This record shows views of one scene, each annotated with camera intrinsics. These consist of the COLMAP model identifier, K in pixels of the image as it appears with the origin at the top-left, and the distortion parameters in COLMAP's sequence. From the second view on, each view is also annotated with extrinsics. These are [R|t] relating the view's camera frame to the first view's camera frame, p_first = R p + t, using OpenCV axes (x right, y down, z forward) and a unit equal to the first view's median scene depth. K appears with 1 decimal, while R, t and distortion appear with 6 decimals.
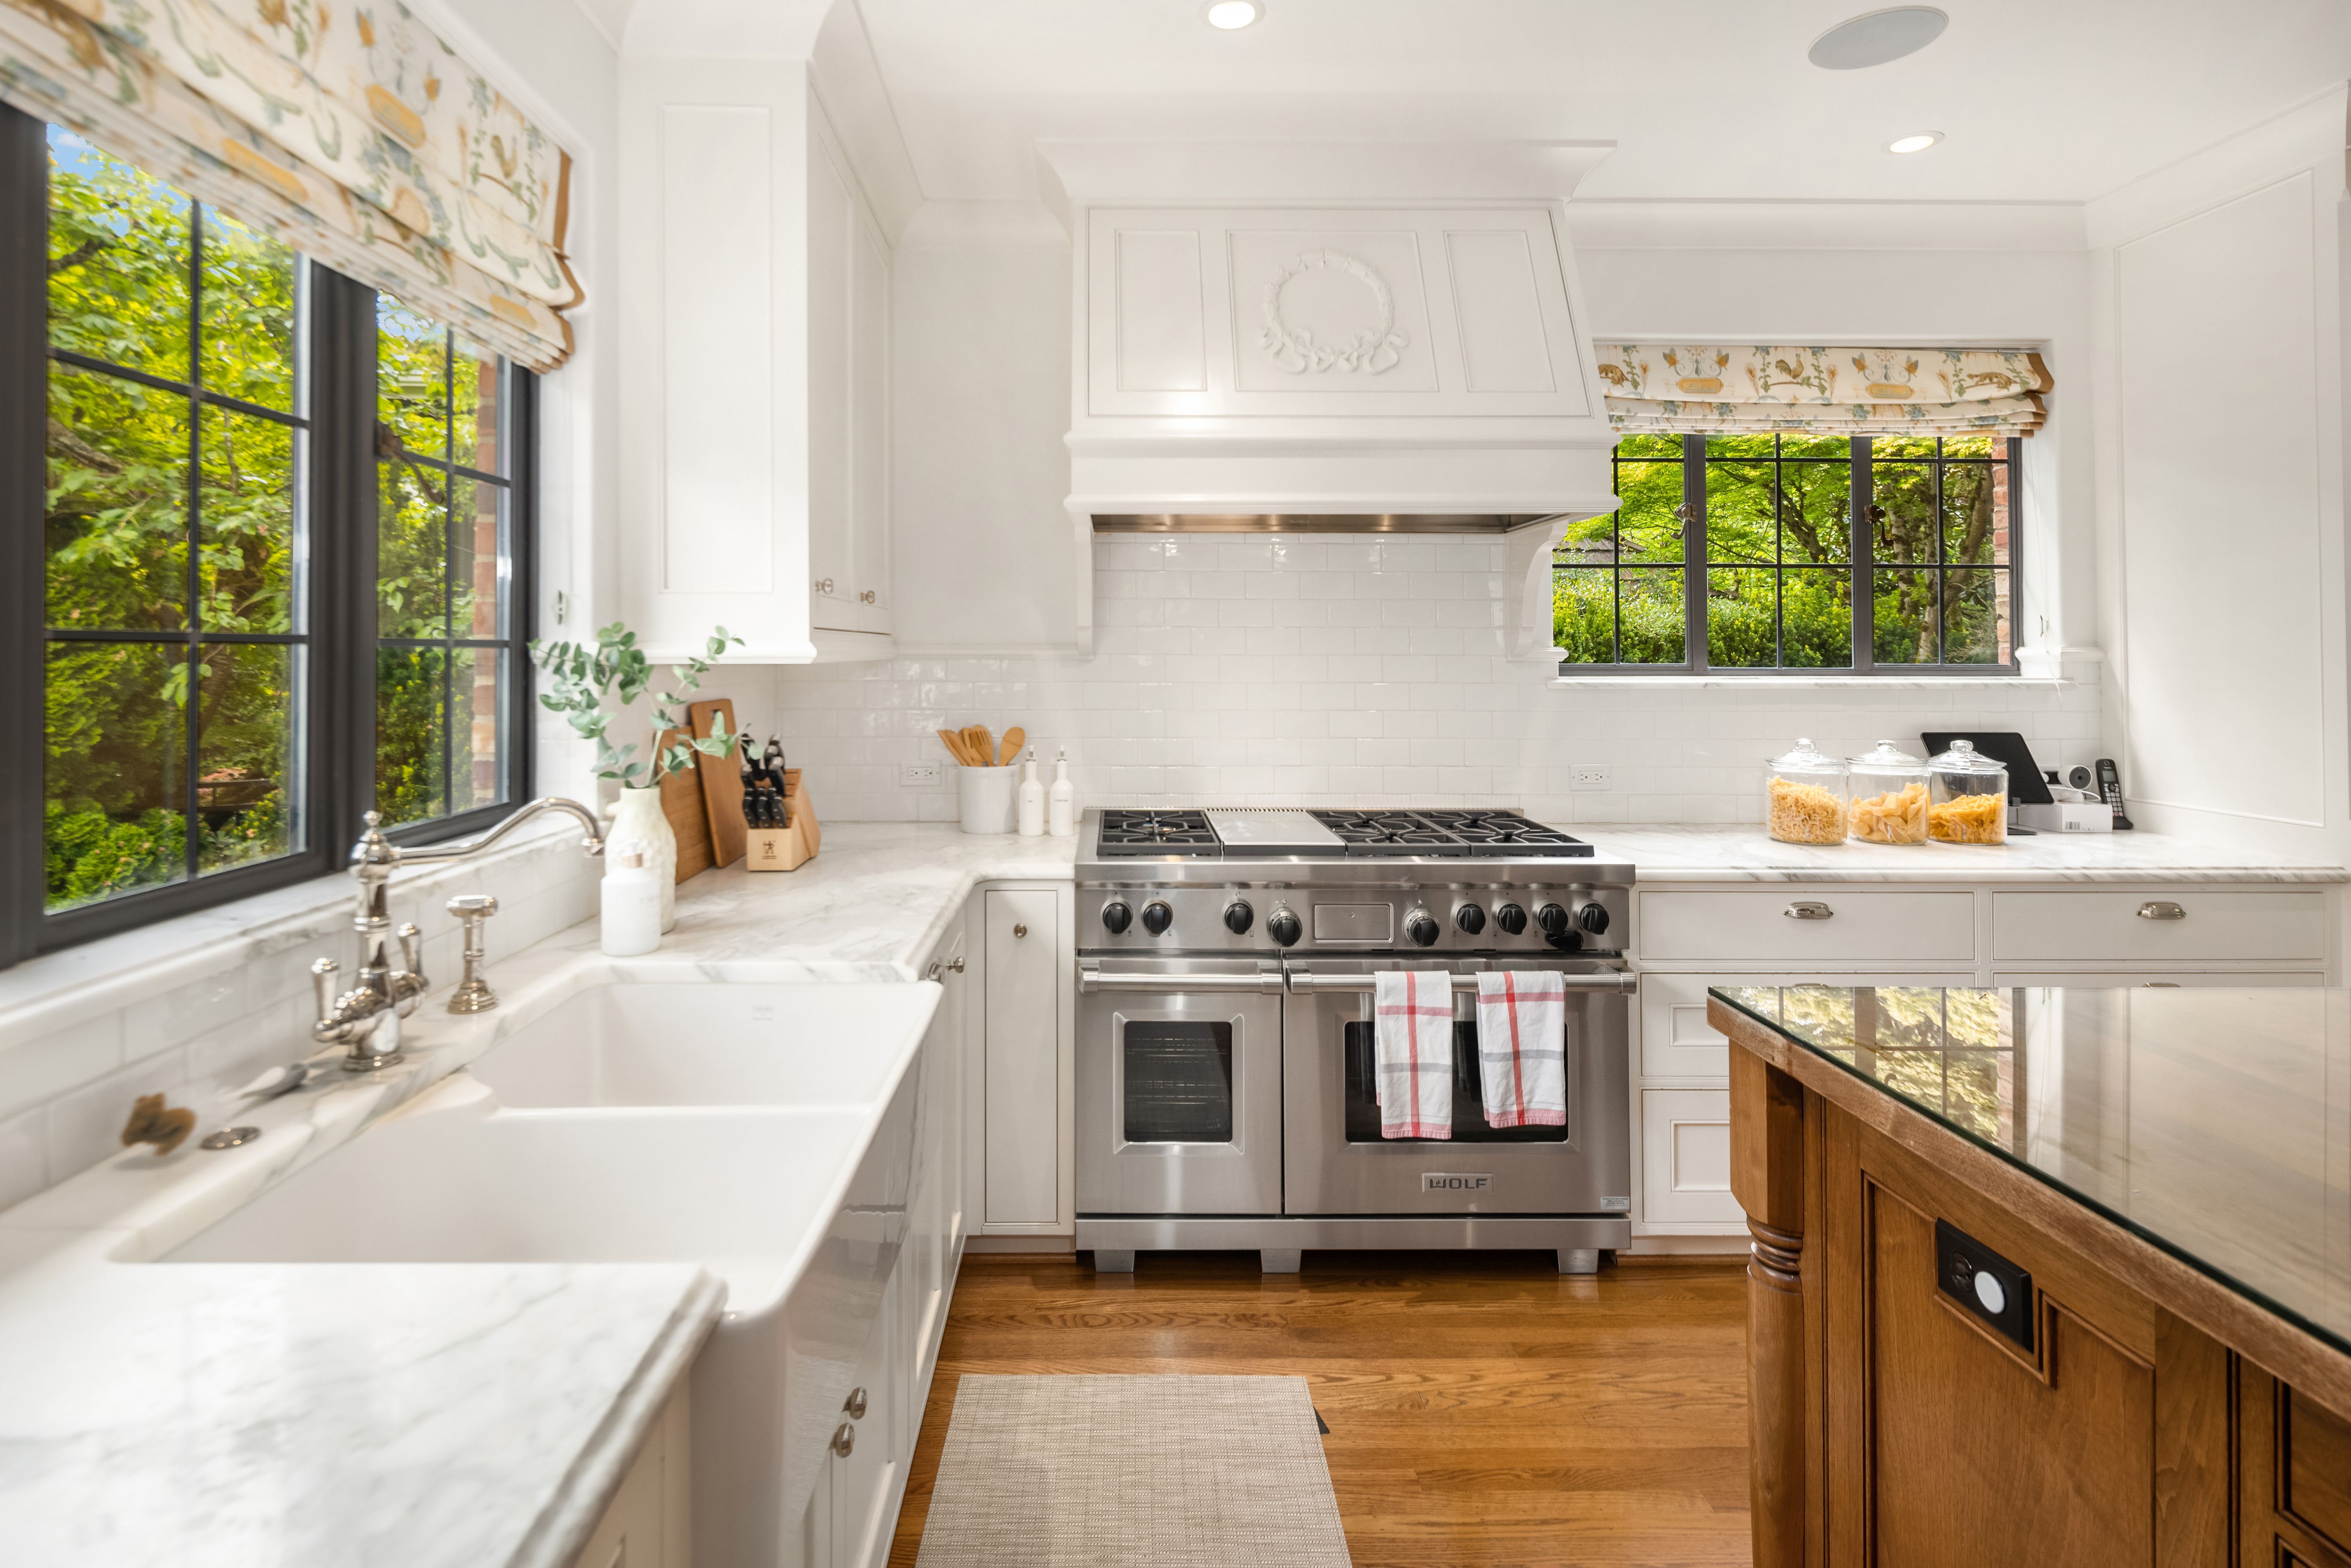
lens RADIAL K [[1196.6, 0, 1132.0], [0, 1196.6, 654.2], [0, 0, 1]] dist [0.002450, 0.000018]
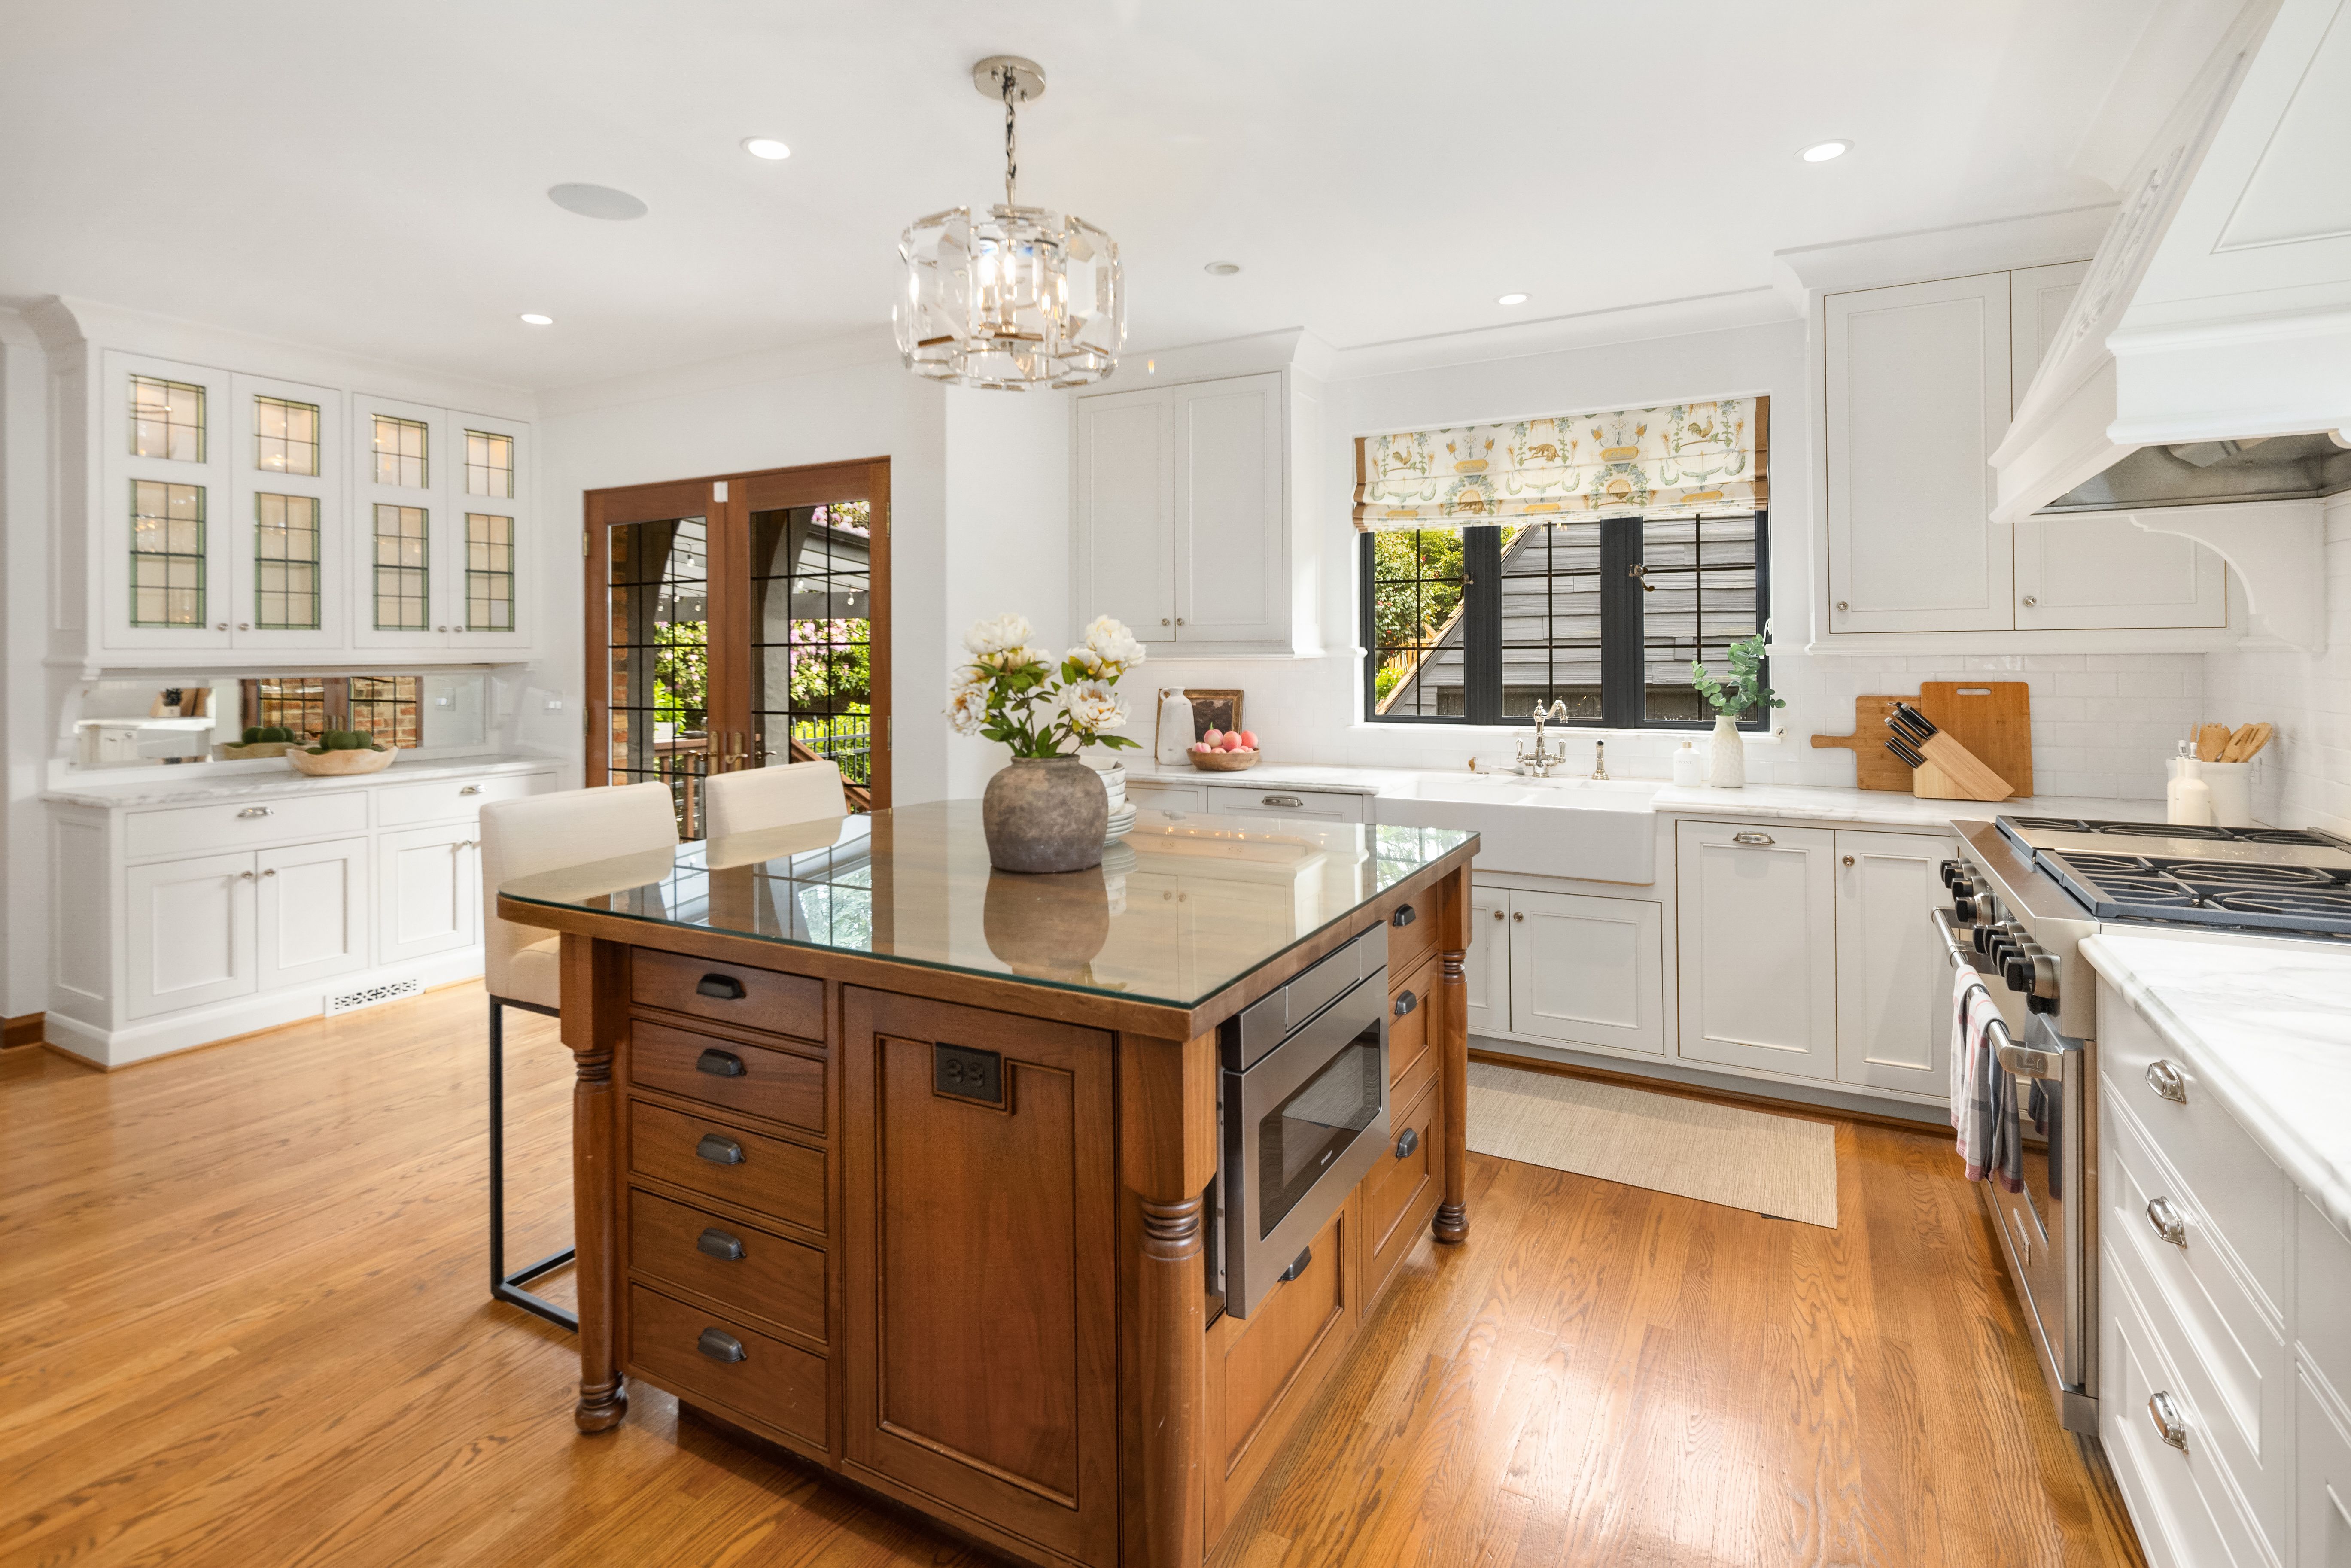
lens RADIAL K [[1135.2, 0, 1176.9], [0, 1135.2, 648.9], [0, 0, 1]] dist [0.012155, -0.003091]
pose [[-0.489955, -0.002922, -0.871743, 1.322818], [0.009501, 0.999917, -0.008691, 0.002961], [0.871696, -0.012540, -0.489886, 0.866140]]
